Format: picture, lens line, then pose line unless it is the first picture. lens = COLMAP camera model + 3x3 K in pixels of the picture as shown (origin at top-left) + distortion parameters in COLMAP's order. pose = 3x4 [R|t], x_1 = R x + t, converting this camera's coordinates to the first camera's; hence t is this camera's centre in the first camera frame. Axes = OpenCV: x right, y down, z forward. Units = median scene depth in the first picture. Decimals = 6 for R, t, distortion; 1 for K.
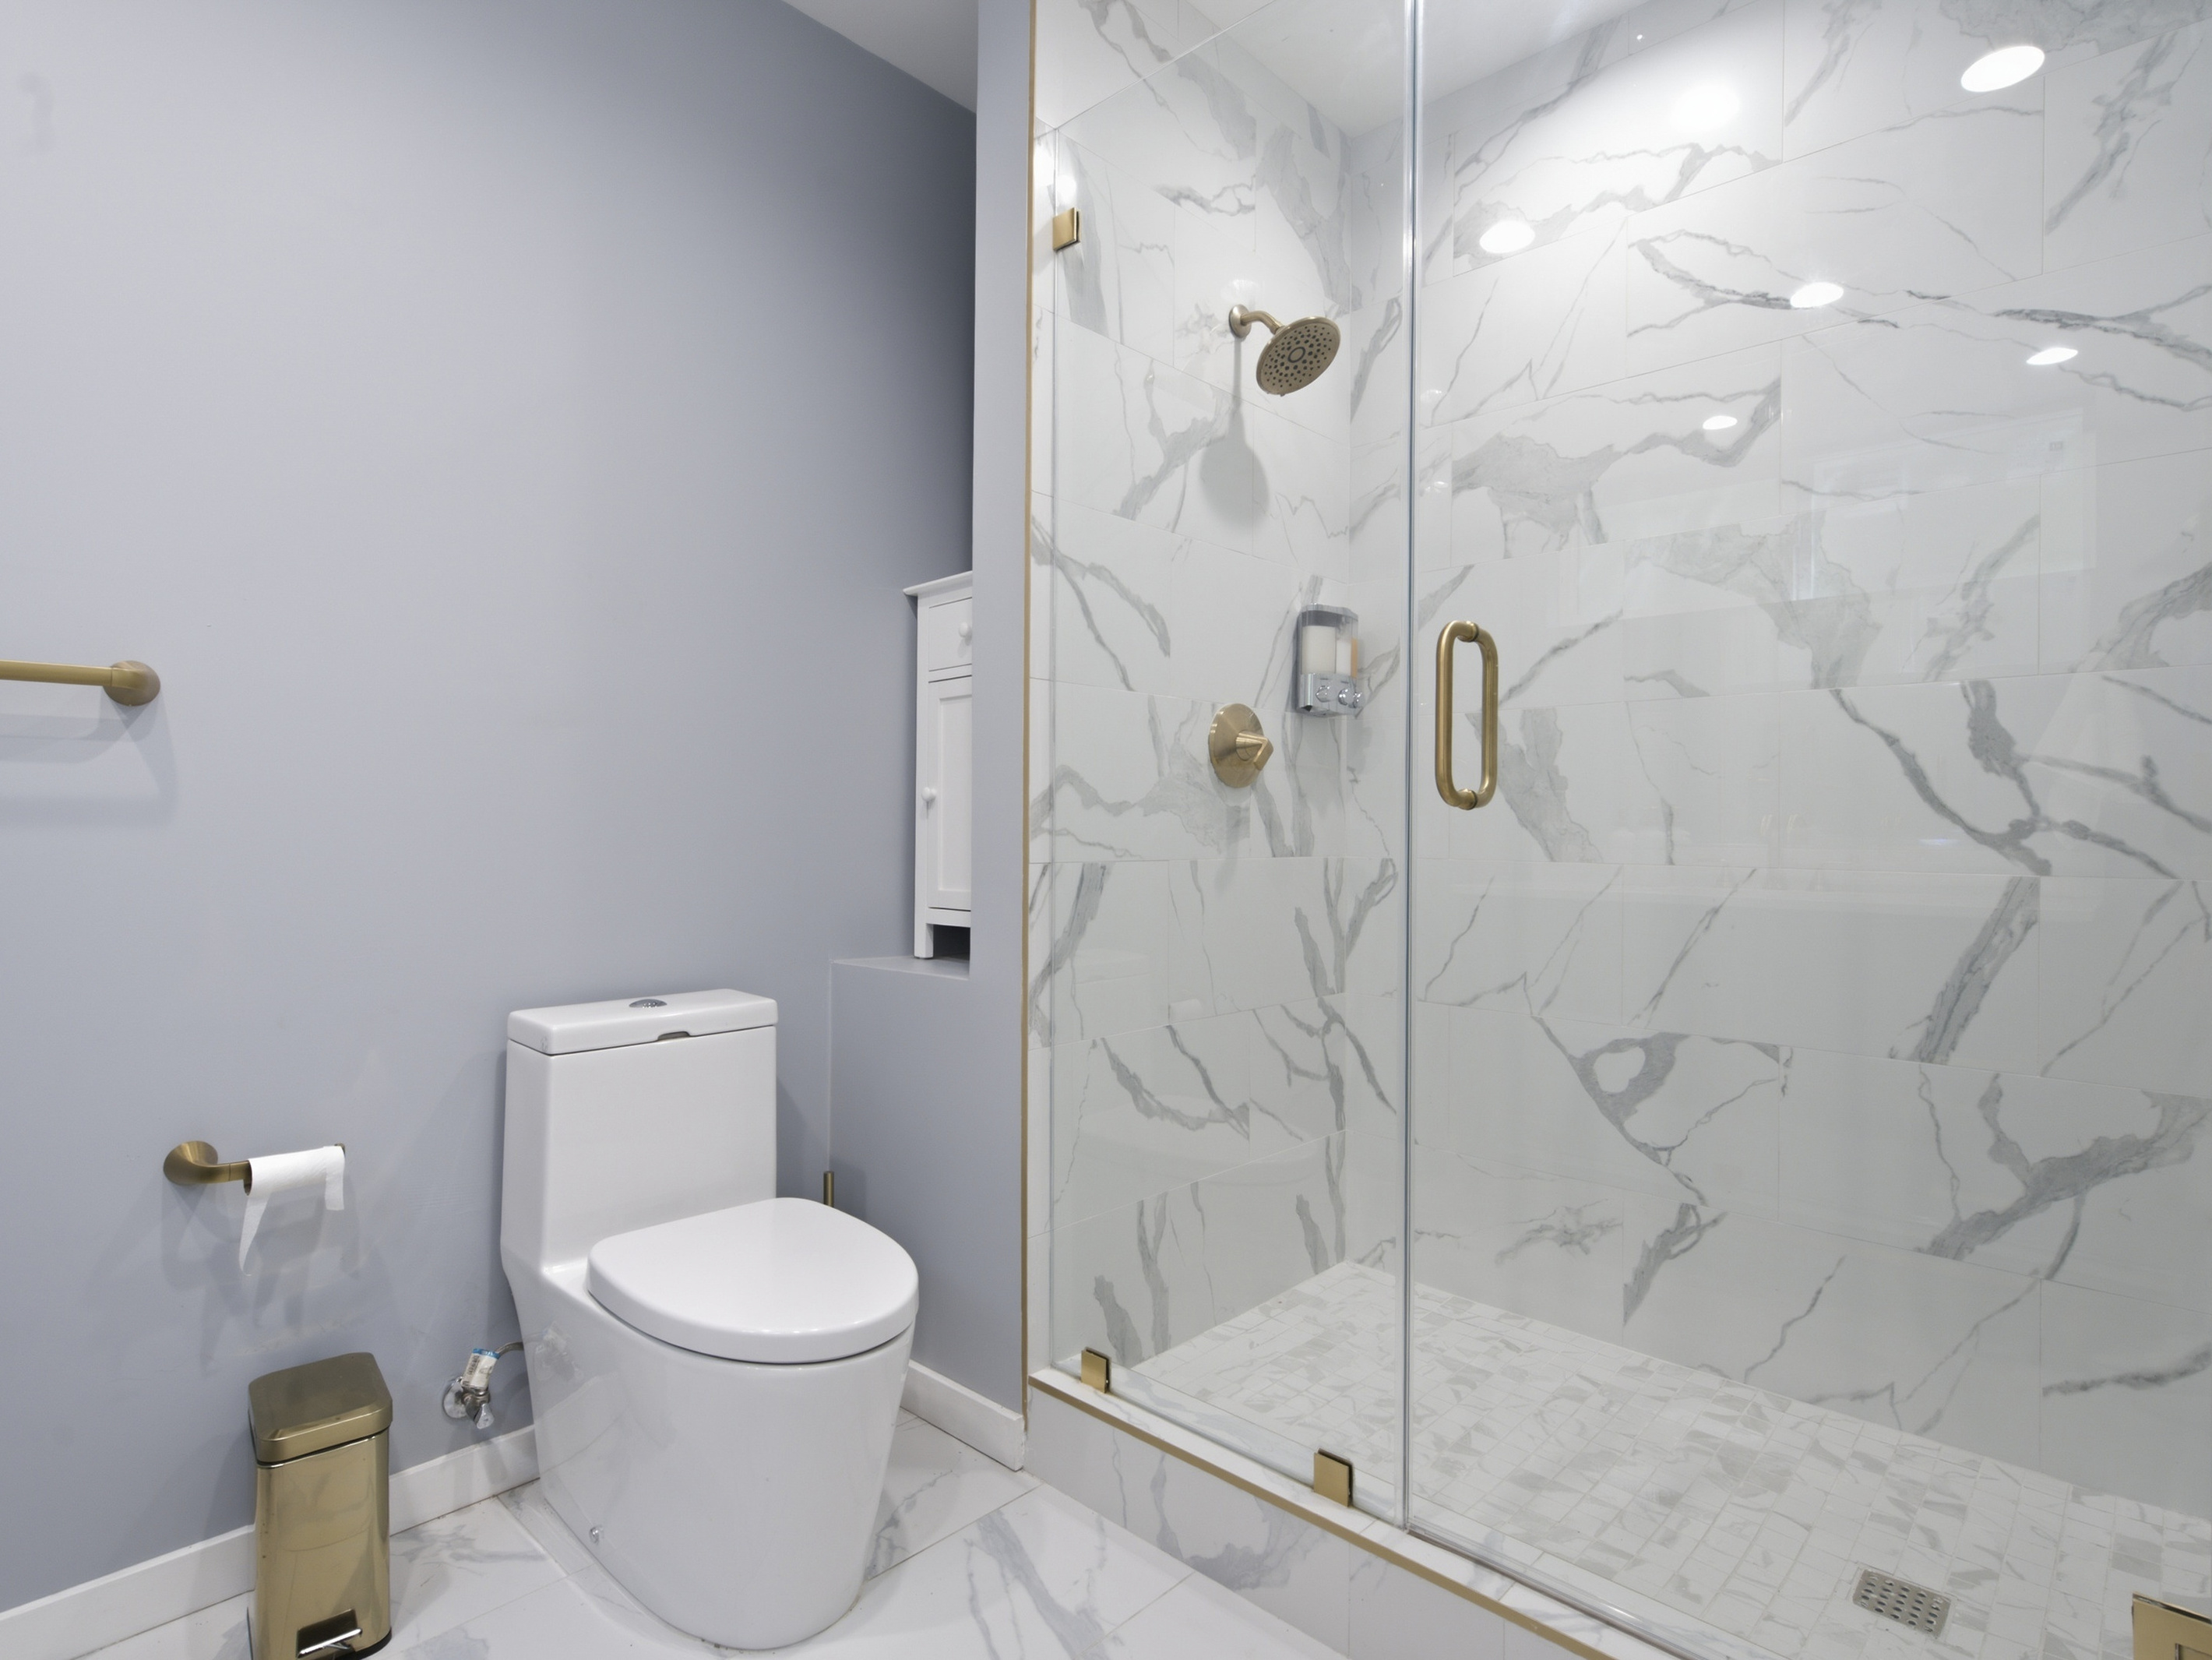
lens RADIAL K [[1164.6, 0, 1104.9], [0, 1164.6, 829.1], [0, 0, 1]] dist [-0.006243, -0.001079]
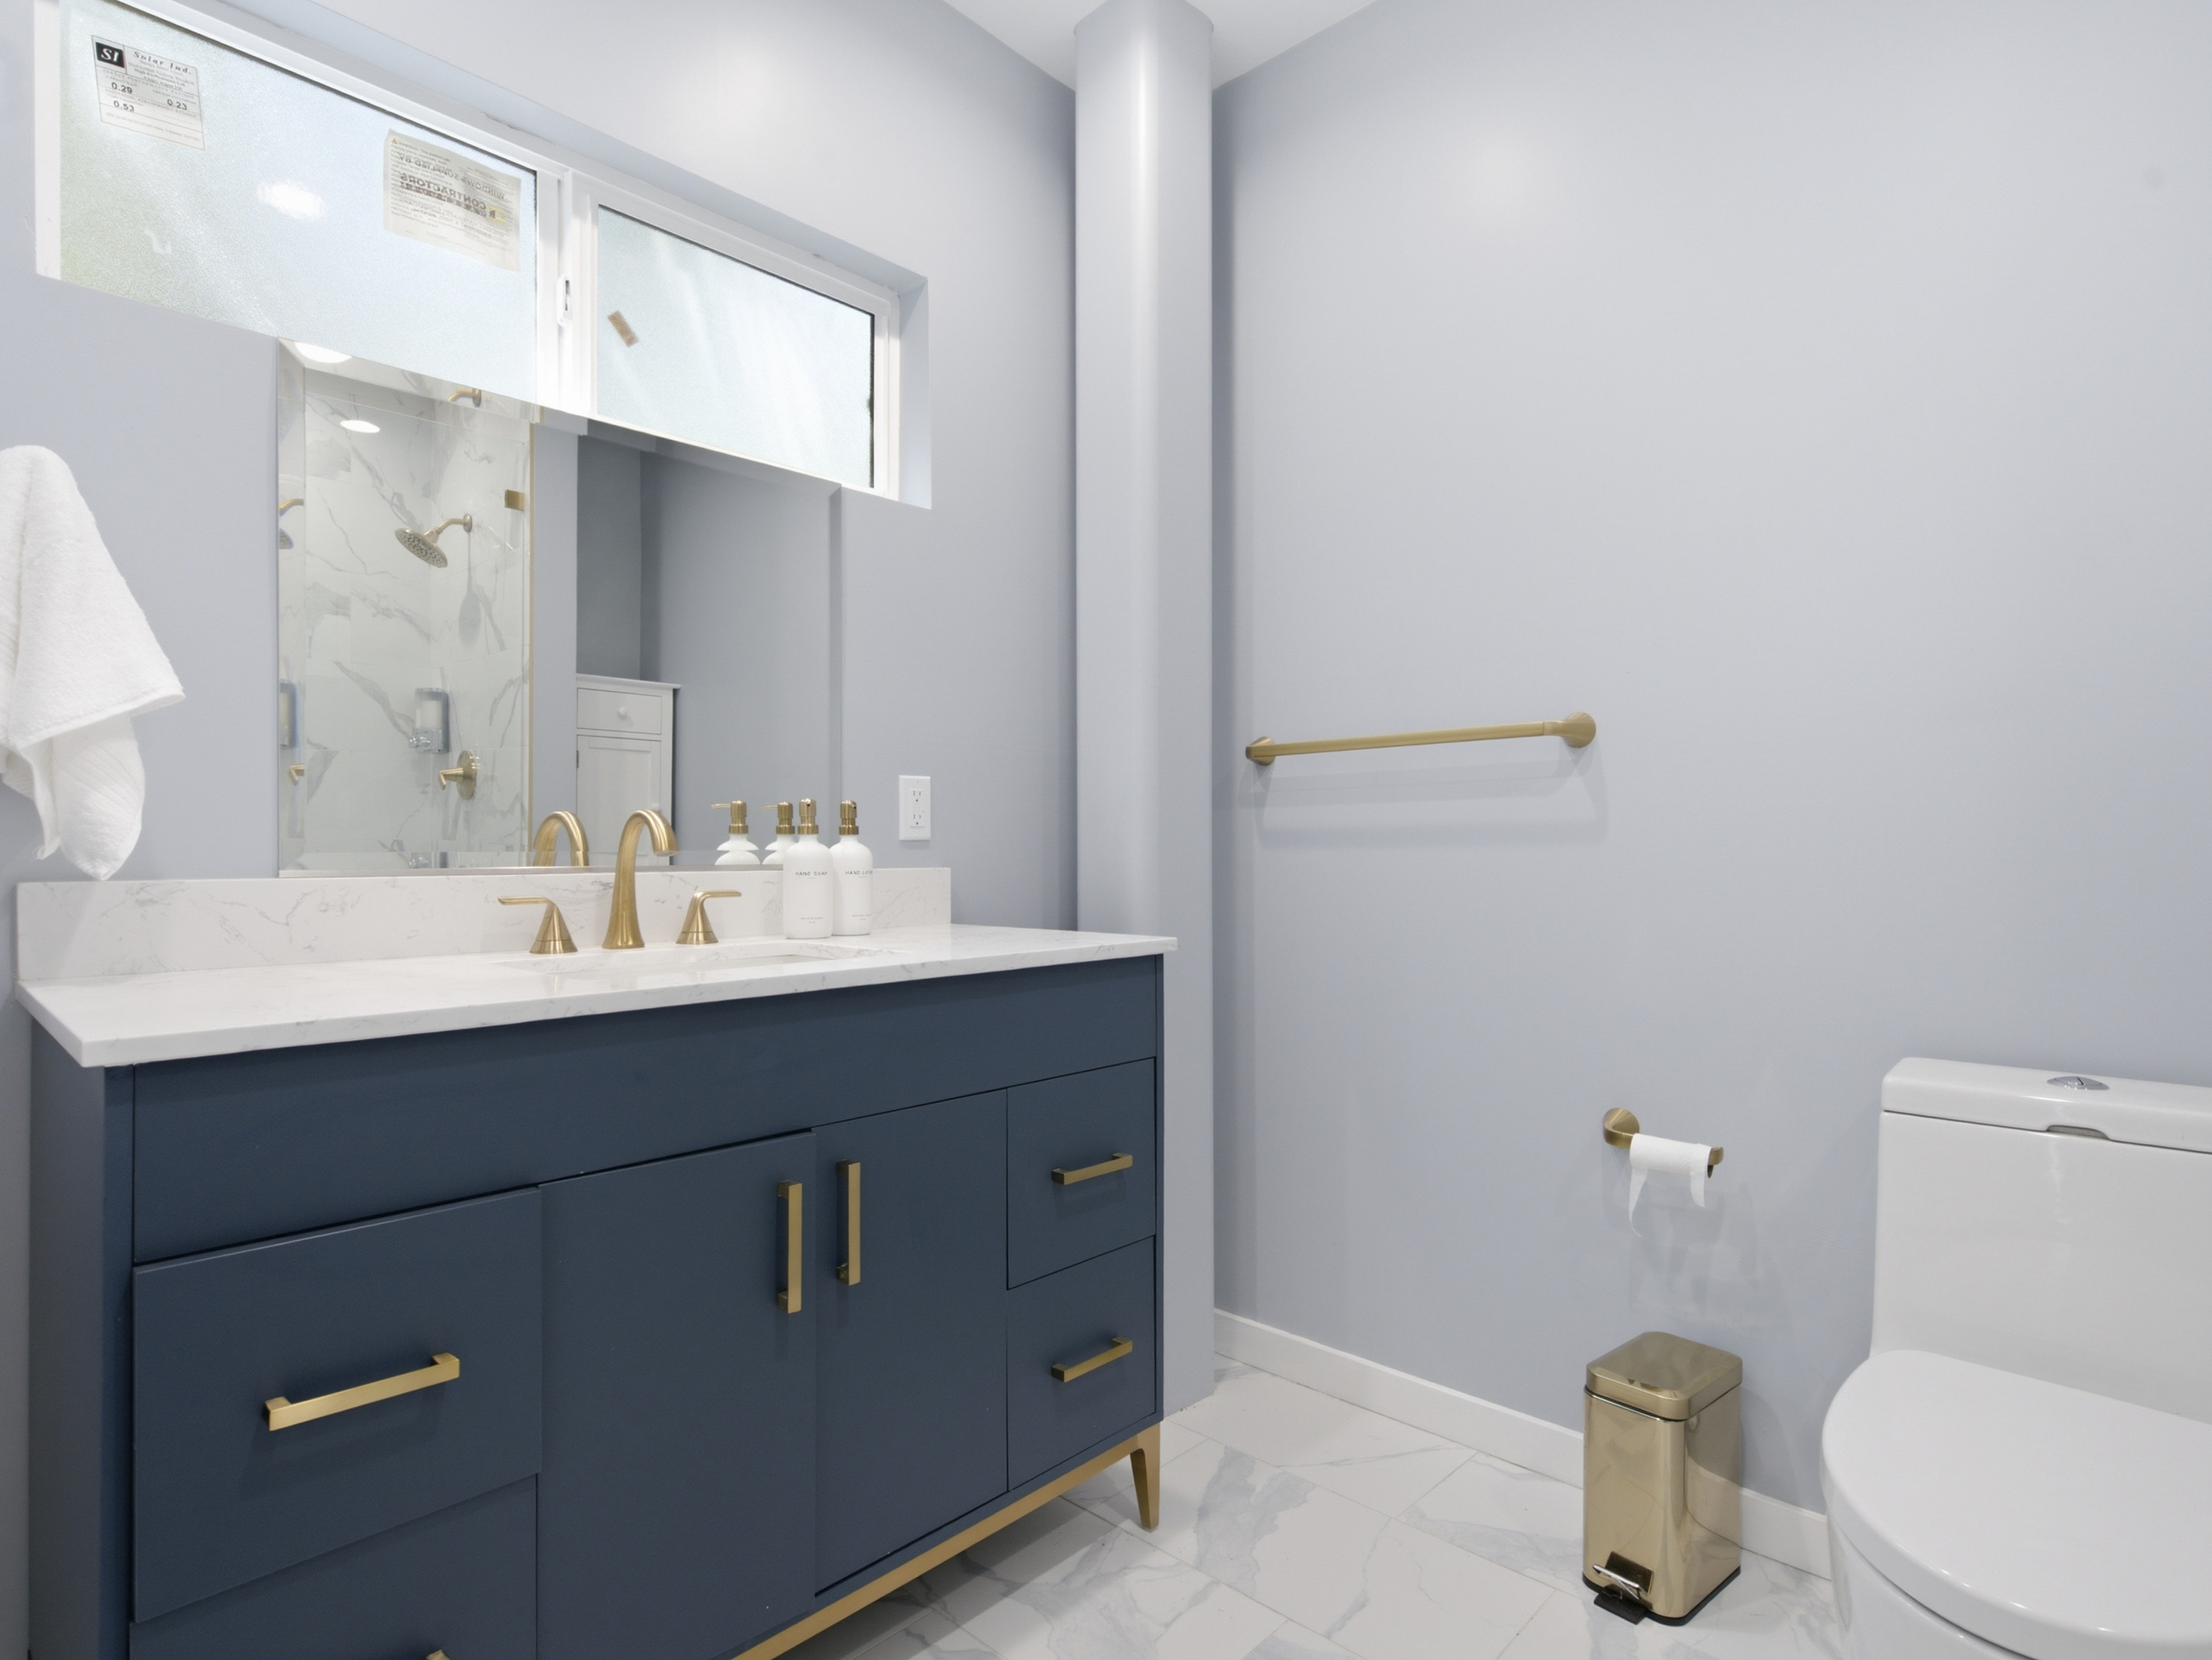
lens RADIAL K [[1164.6, 0, 1104.6], [0, 1164.6, 834.8], [0, 0, 1]] dist [-0.006243, -0.001079]
pose [[0.010929, -0.006461, -0.999919, 0.393858], [0.004046, 0.999971, -0.006417, -0.005493], [0.999932, -0.003976, 0.010954, 0.444818]]
